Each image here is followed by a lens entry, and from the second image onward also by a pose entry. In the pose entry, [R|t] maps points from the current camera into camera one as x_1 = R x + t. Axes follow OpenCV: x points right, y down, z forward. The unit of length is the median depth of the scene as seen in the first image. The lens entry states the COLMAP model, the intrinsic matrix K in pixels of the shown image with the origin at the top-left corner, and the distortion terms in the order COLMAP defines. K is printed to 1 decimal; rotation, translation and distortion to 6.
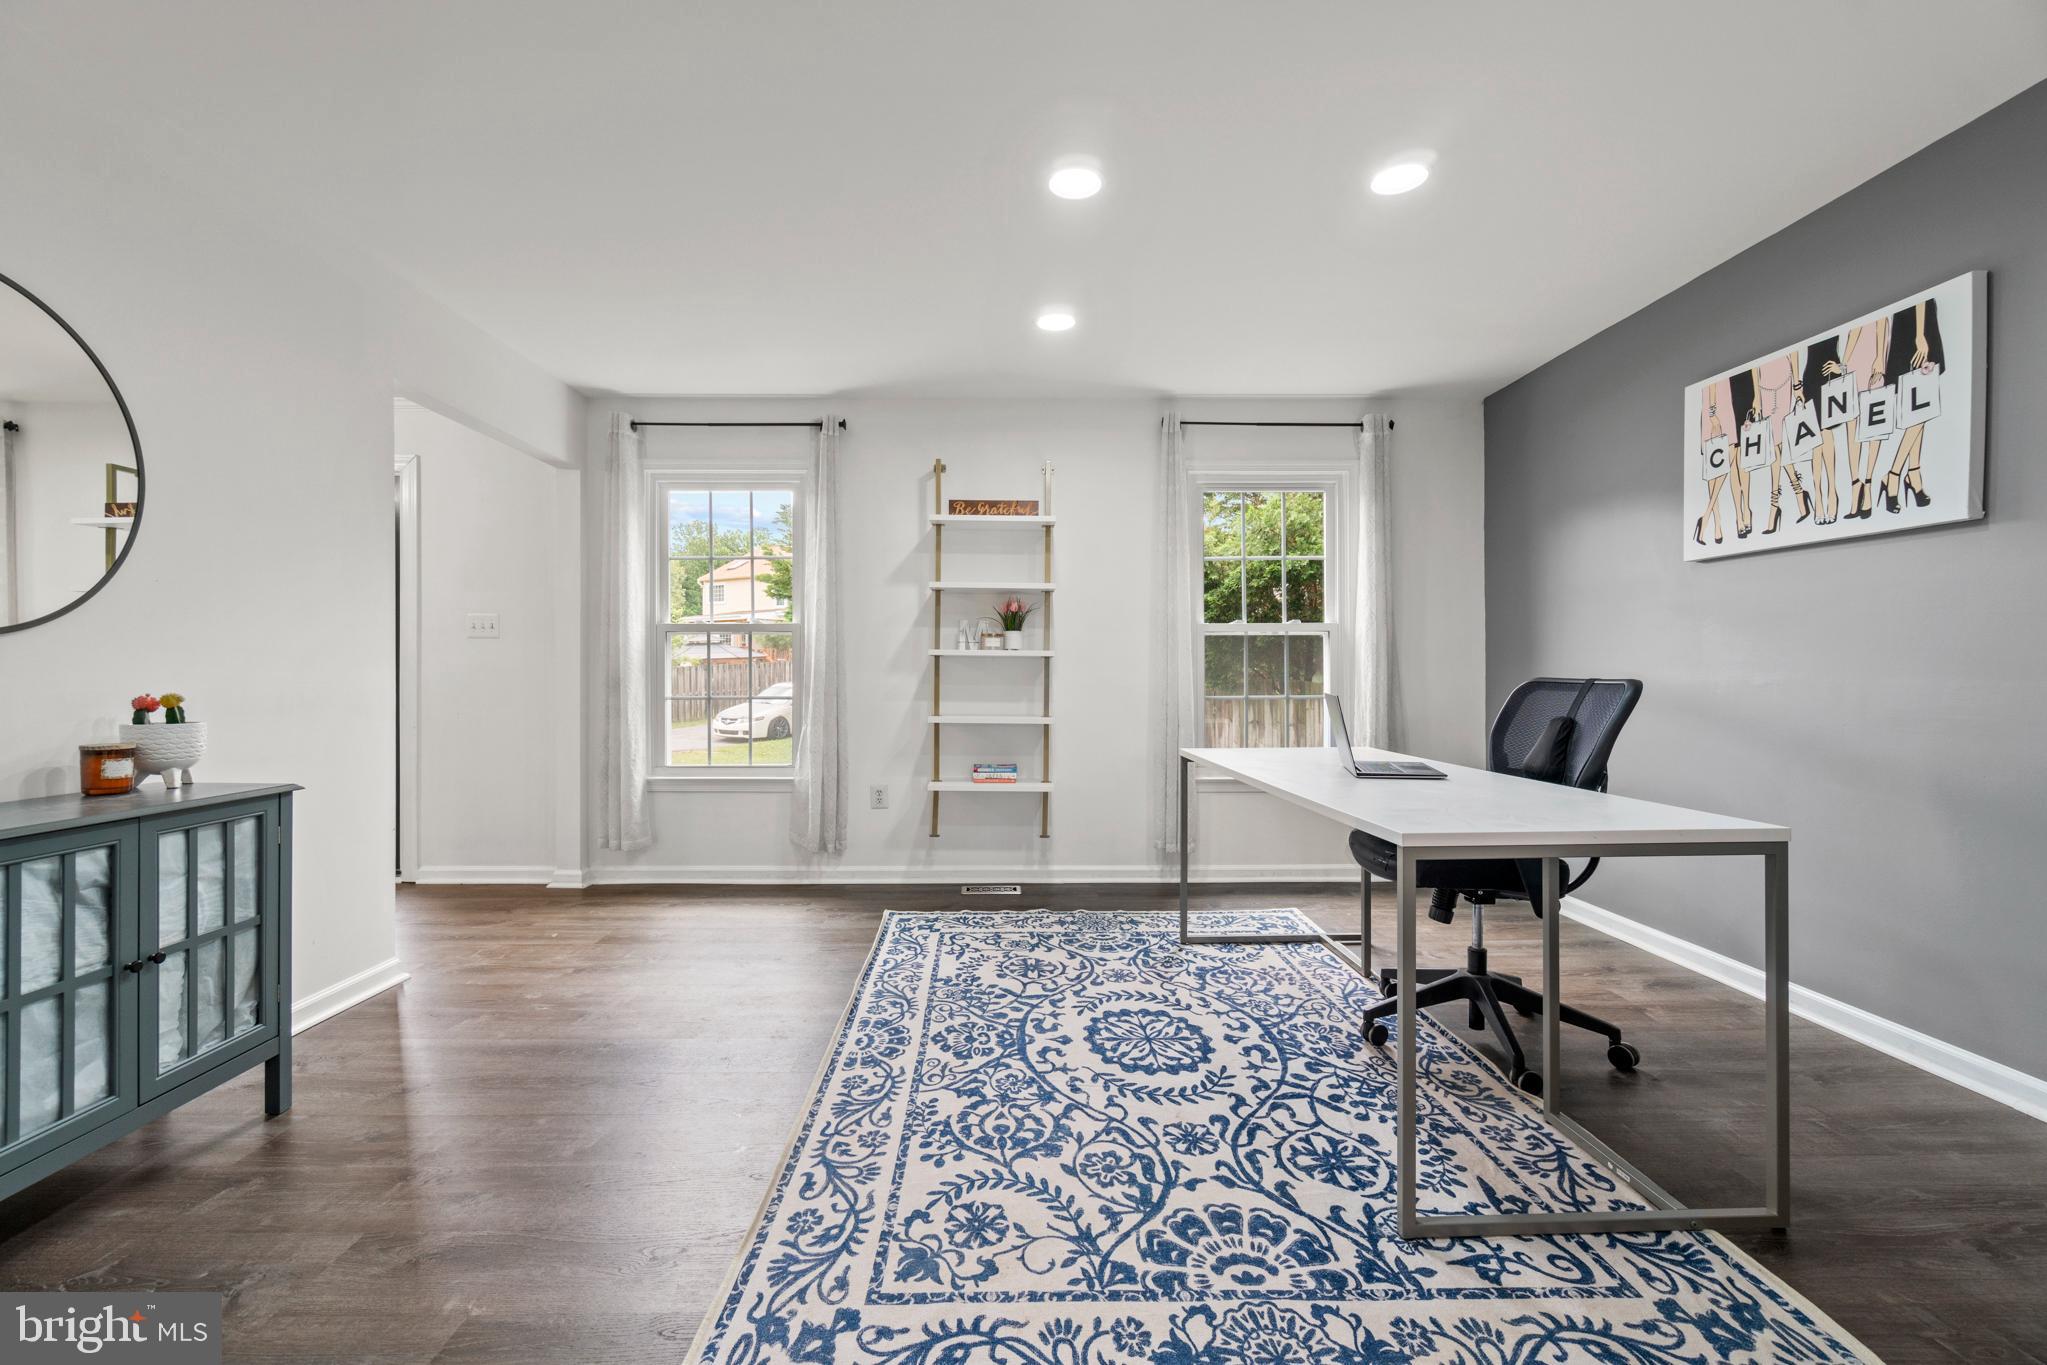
lens RADIAL K [[886.2, 0, 990.9], [0, 886.2, 673.4], [0, 0, 1]] dist [-0.005782, 0.002427]
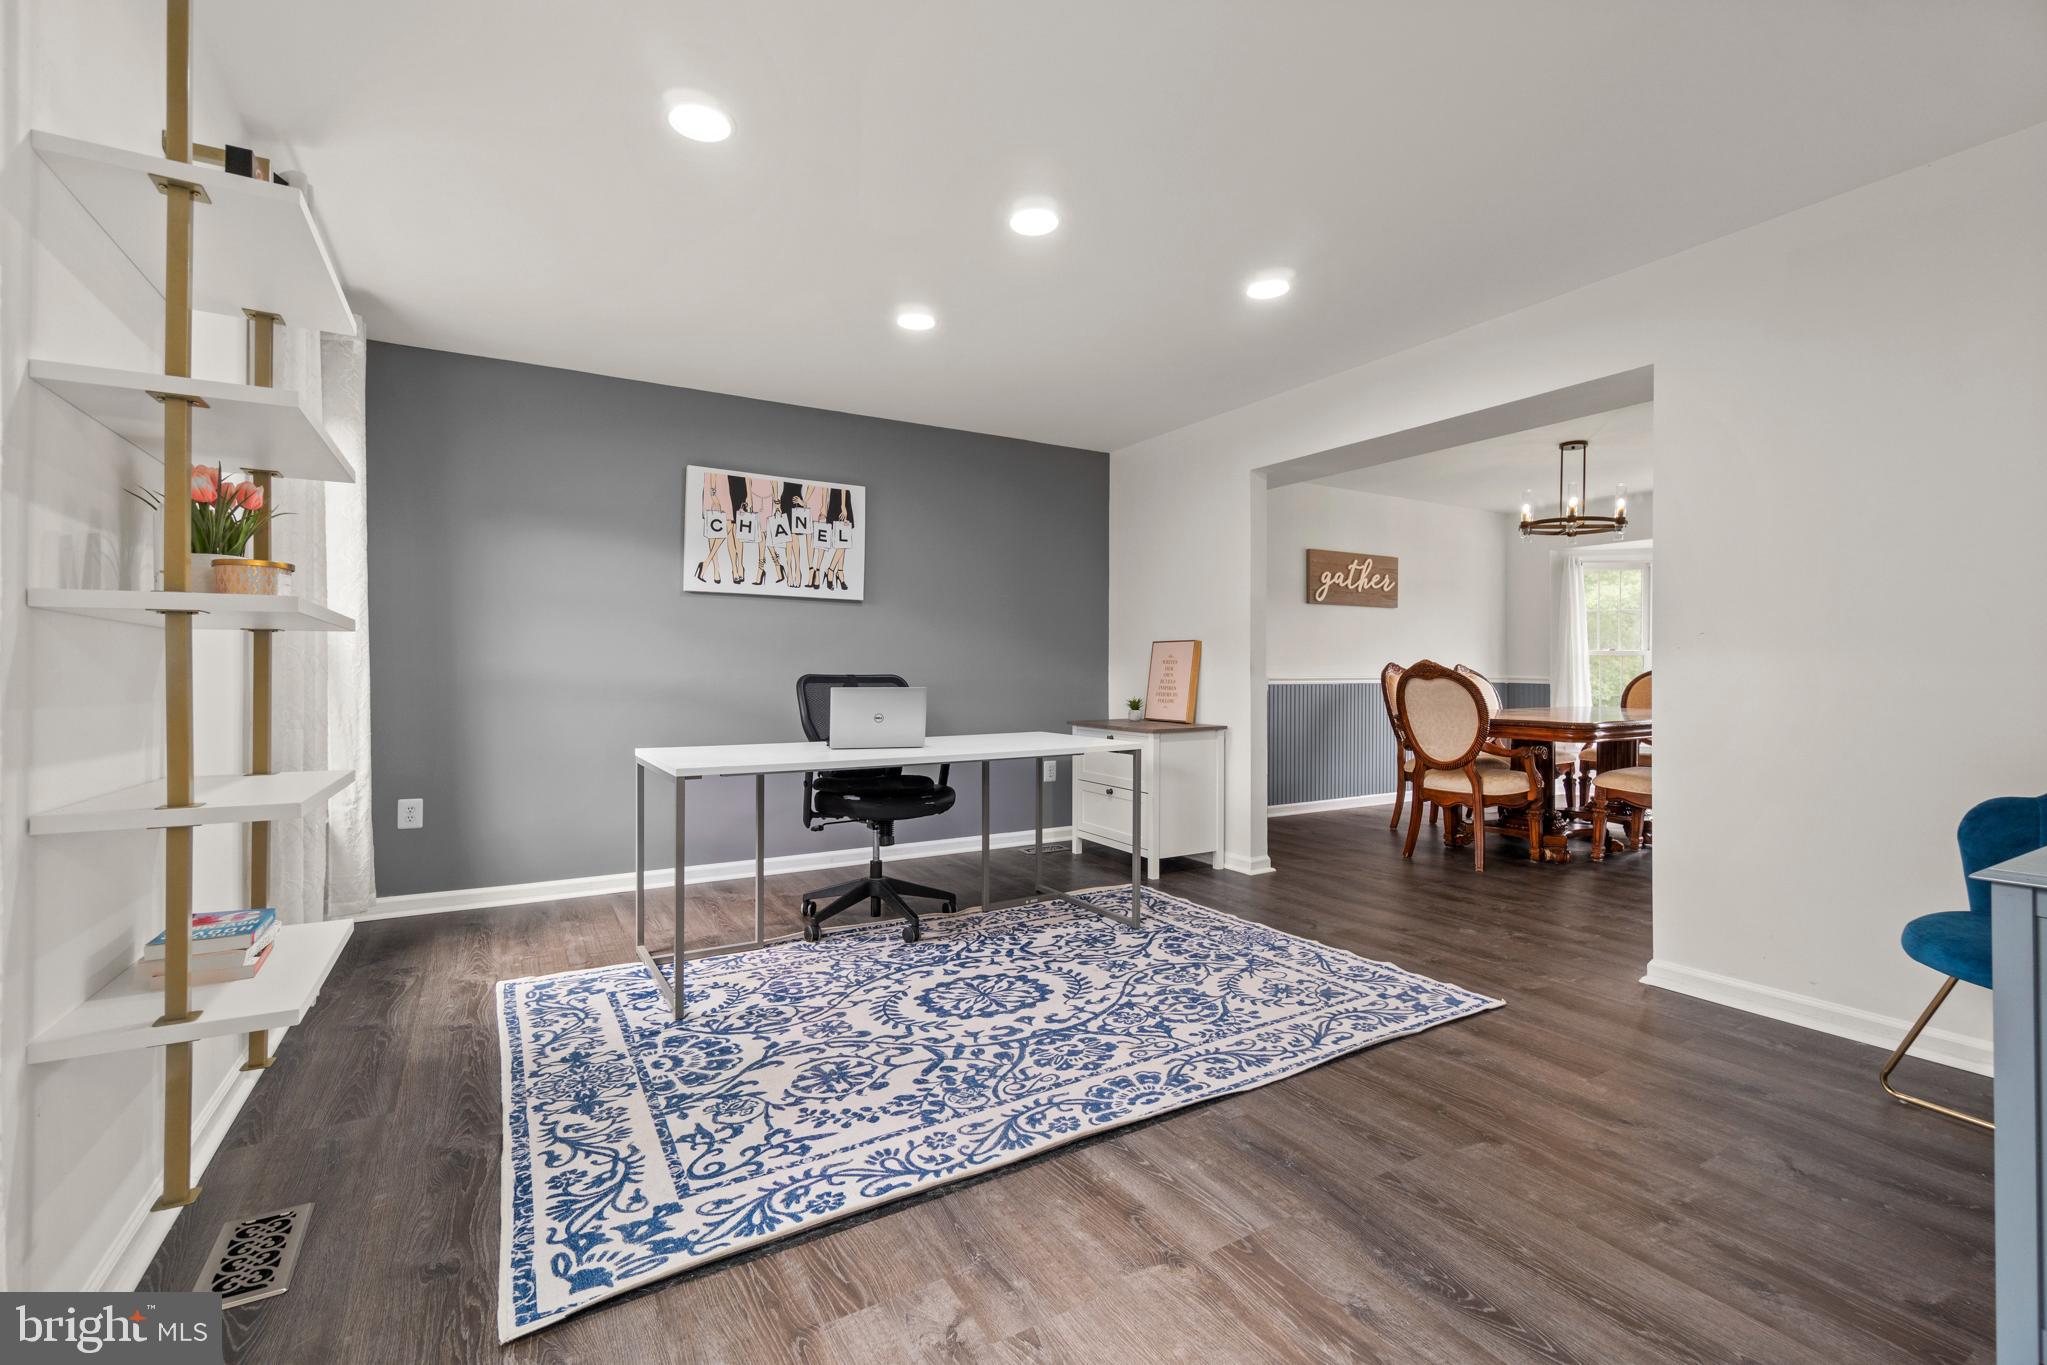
lens RADIAL K [[886.2, 0, 1018.2], [0, 886.2, 674.2], [0, 0, 1]] dist [-0.005782, 0.002427]
pose [[-0.519572, -0.003708, 0.854419, -0.868858], [0.000091, 0.999990, 0.004396, -0.002556], [-0.854427, 0.002362, -0.519566, 1.658425]]
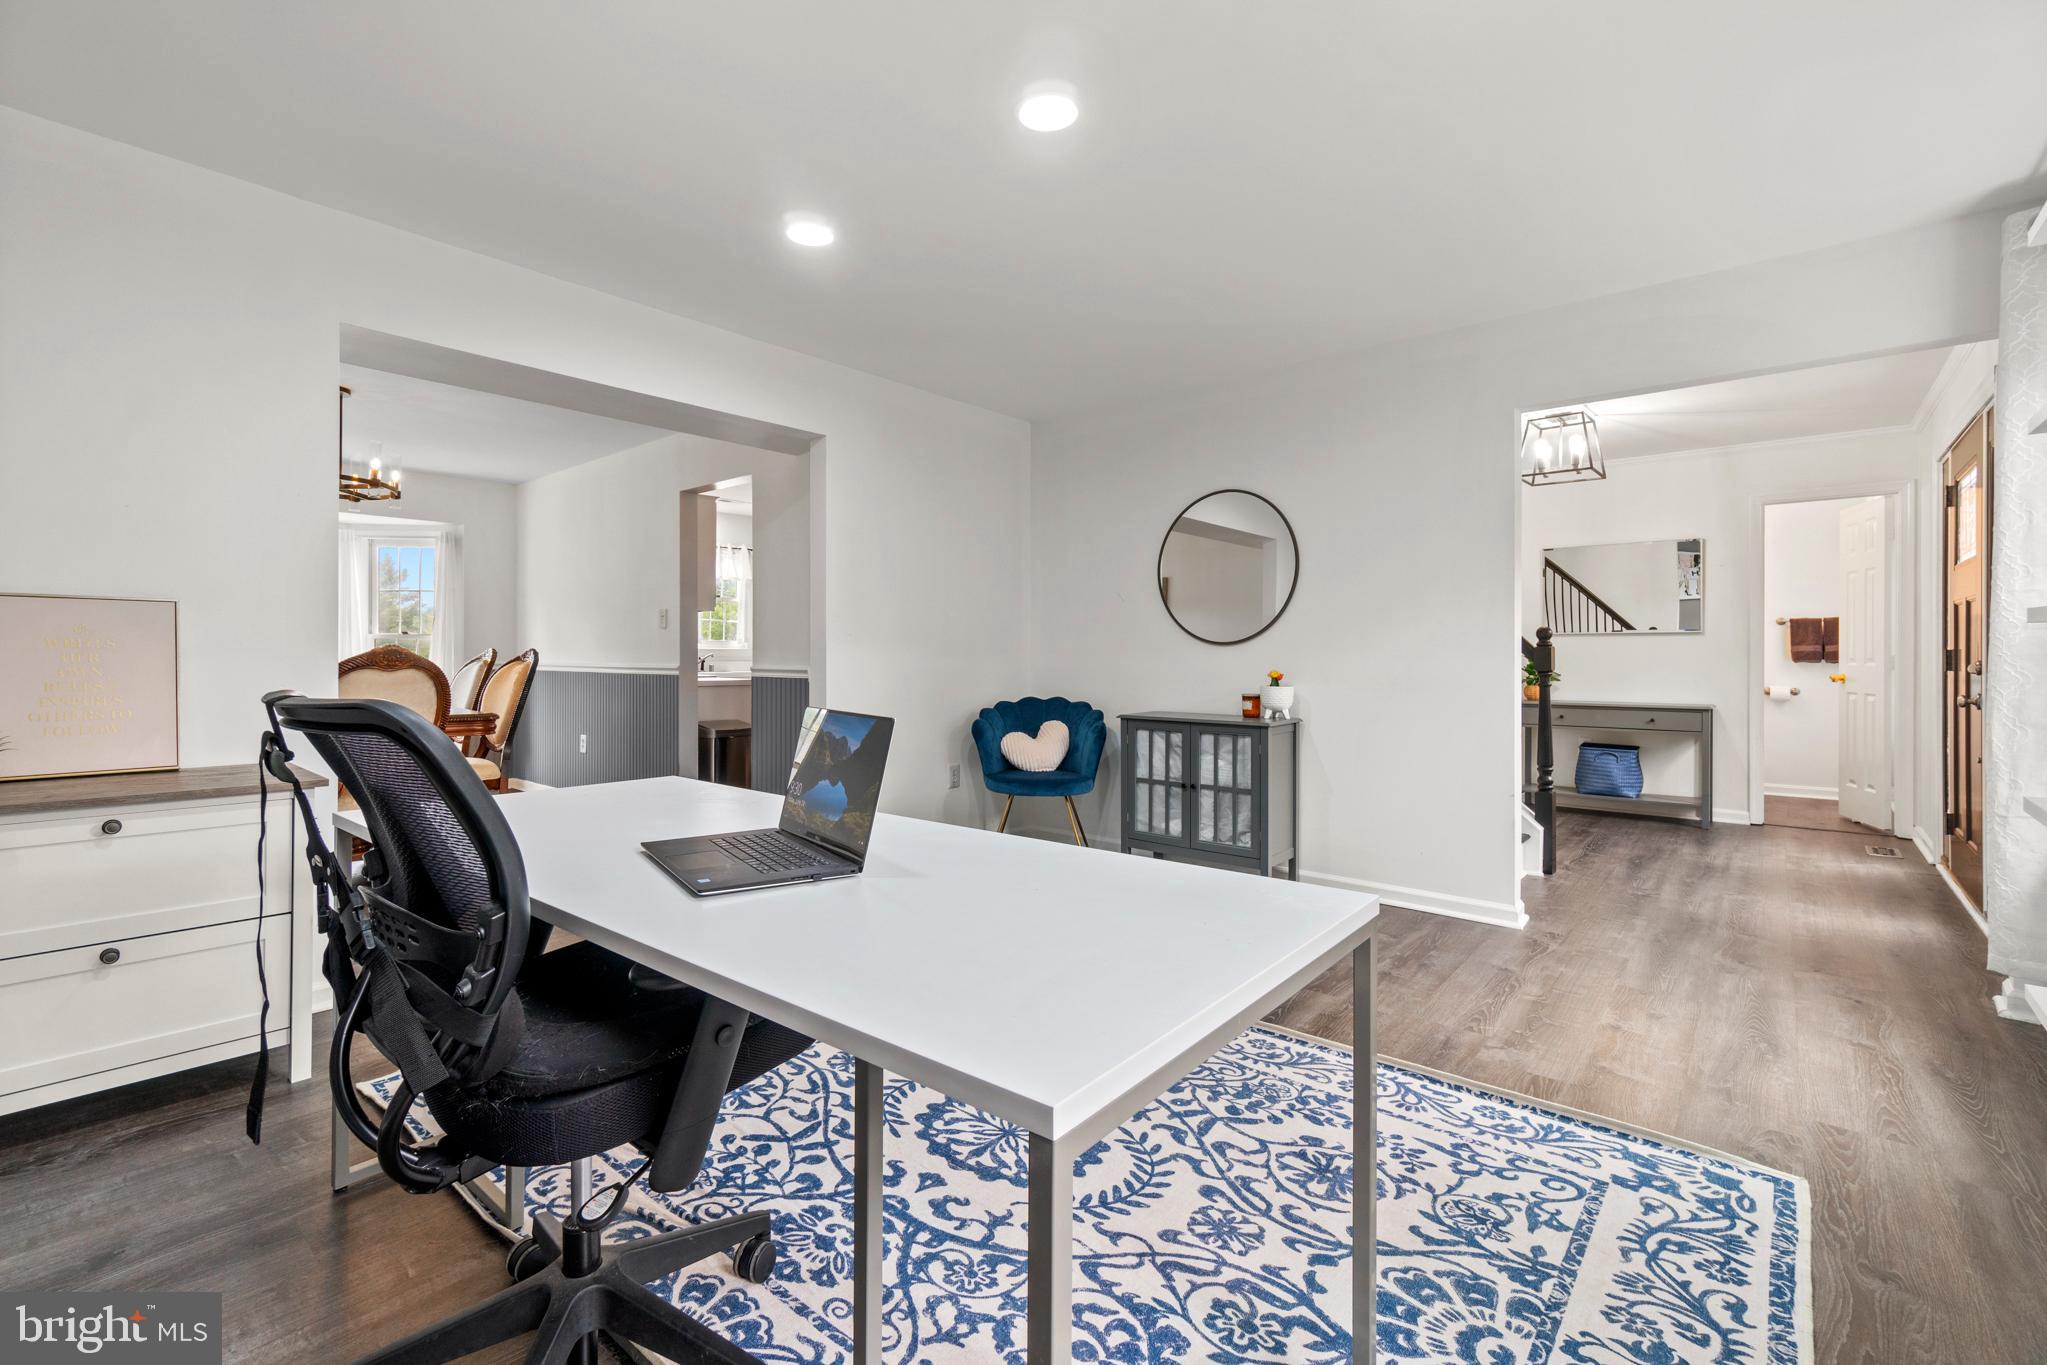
lens RADIAL K [[886.2, 0, 1019.0], [0, 886.2, 647.5], [0, 0, 1]] dist [-0.005782, 0.002427]
pose [[-0.642552, -0.006046, -0.766218, 0.829876], [-0.002886, 0.999981, -0.005470, -0.014521], [0.766237, -0.001304, -0.642557, 1.617113]]
